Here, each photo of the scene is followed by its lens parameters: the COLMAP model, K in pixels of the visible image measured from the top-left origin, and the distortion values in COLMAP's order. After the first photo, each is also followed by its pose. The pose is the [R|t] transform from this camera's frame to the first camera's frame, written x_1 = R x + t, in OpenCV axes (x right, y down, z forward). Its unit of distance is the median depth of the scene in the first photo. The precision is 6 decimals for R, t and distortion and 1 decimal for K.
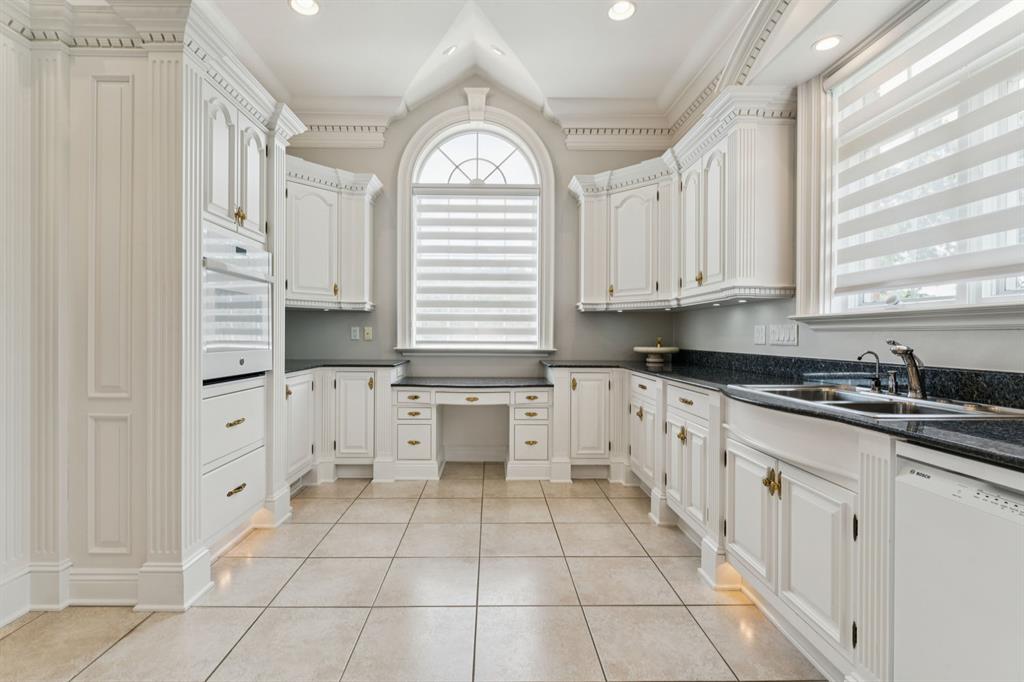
lens RADIAL K [[477.9, 0, 491.6], [0, 477.9, 335.8], [0, 0, 1]] dist [-0.001134, -0.000022]
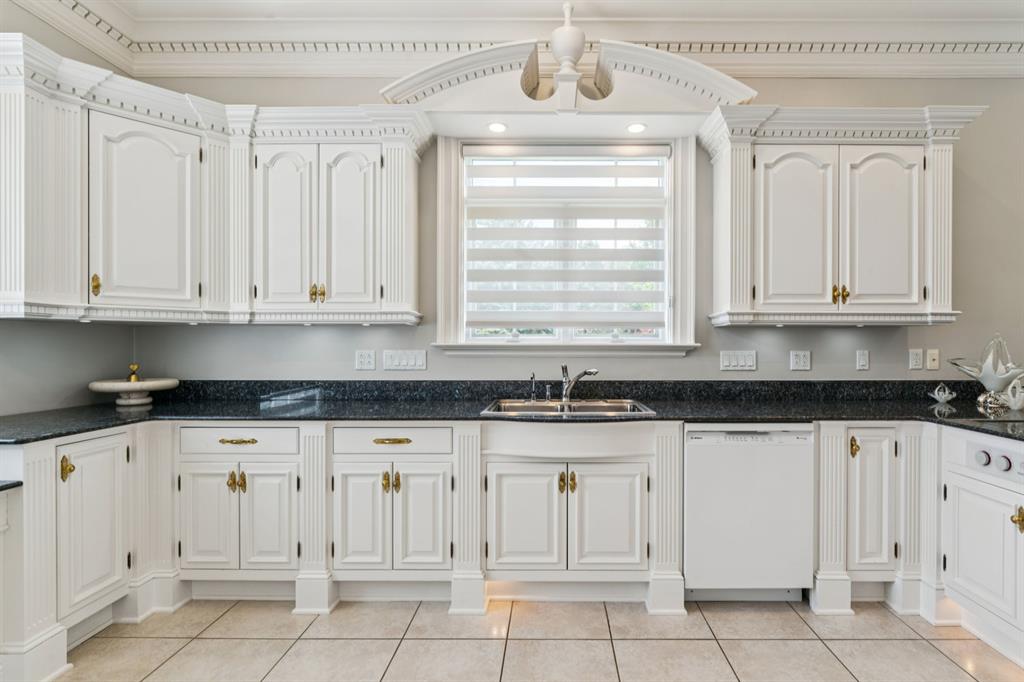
lens RADIAL K [[490.7, 0, 557.5], [0, 490.7, 345.4], [0, 0, 1]] dist [-0.002612, 0.000314]
pose [[-0.004209, -0.005127, 0.999978, -0.340072], [-0.000468, 0.999987, 0.005125, -0.029477], [-0.999991, -0.000446, -0.004211, 0.495914]]
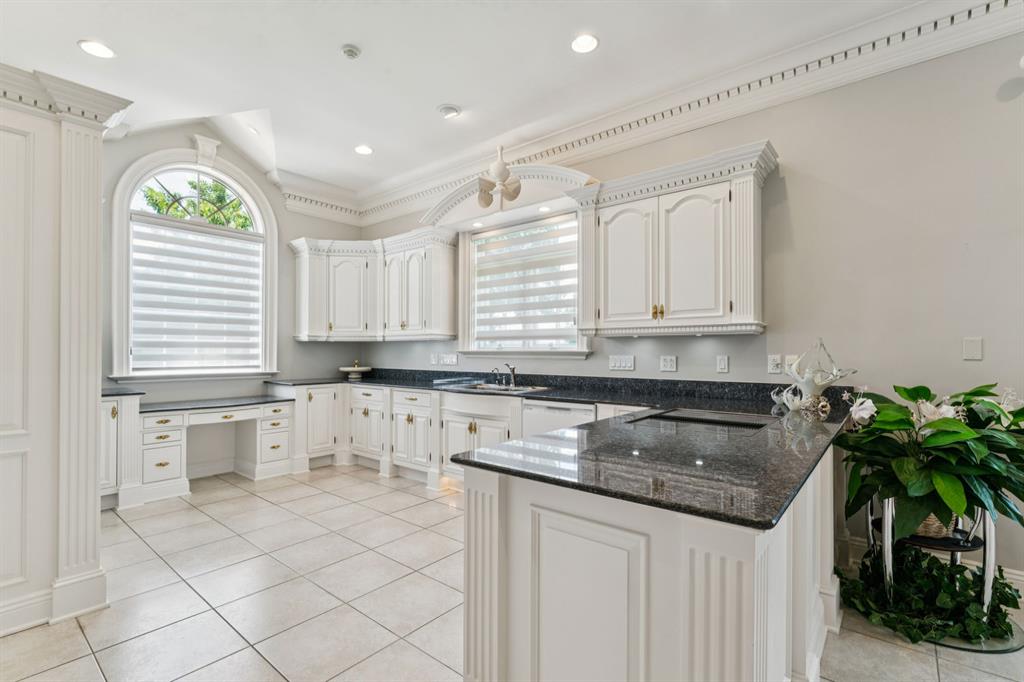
lens RADIAL K [[478.5, 0, 512.1], [0, 478.5, 346.7], [0, 0, 1]] dist [0.000478, 0.000159]
pose [[0.639934, 0.002802, 0.768425, -0.495049], [0.002807, 0.999978, -0.005984, -0.030152], [-0.768425, 0.005986, 0.639912, -0.286071]]
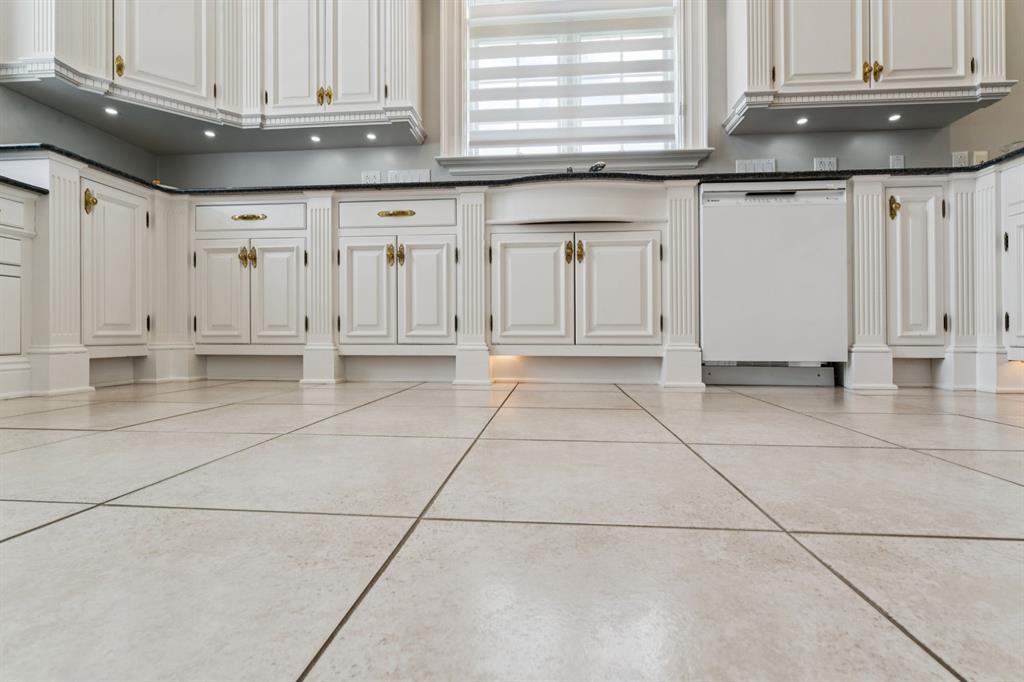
lens RADIAL K [[481.6, 0, 515.1], [0, 481.6, 332.9], [0, 0, 1]] dist [-0.000341, 0.000785]
pose [[0.086616, 0.004645, 0.996231, -0.307169], [0.006587, 0.999965, -0.005235, 0.251266], [-0.996220, 0.007015, 0.086583, 0.502746]]
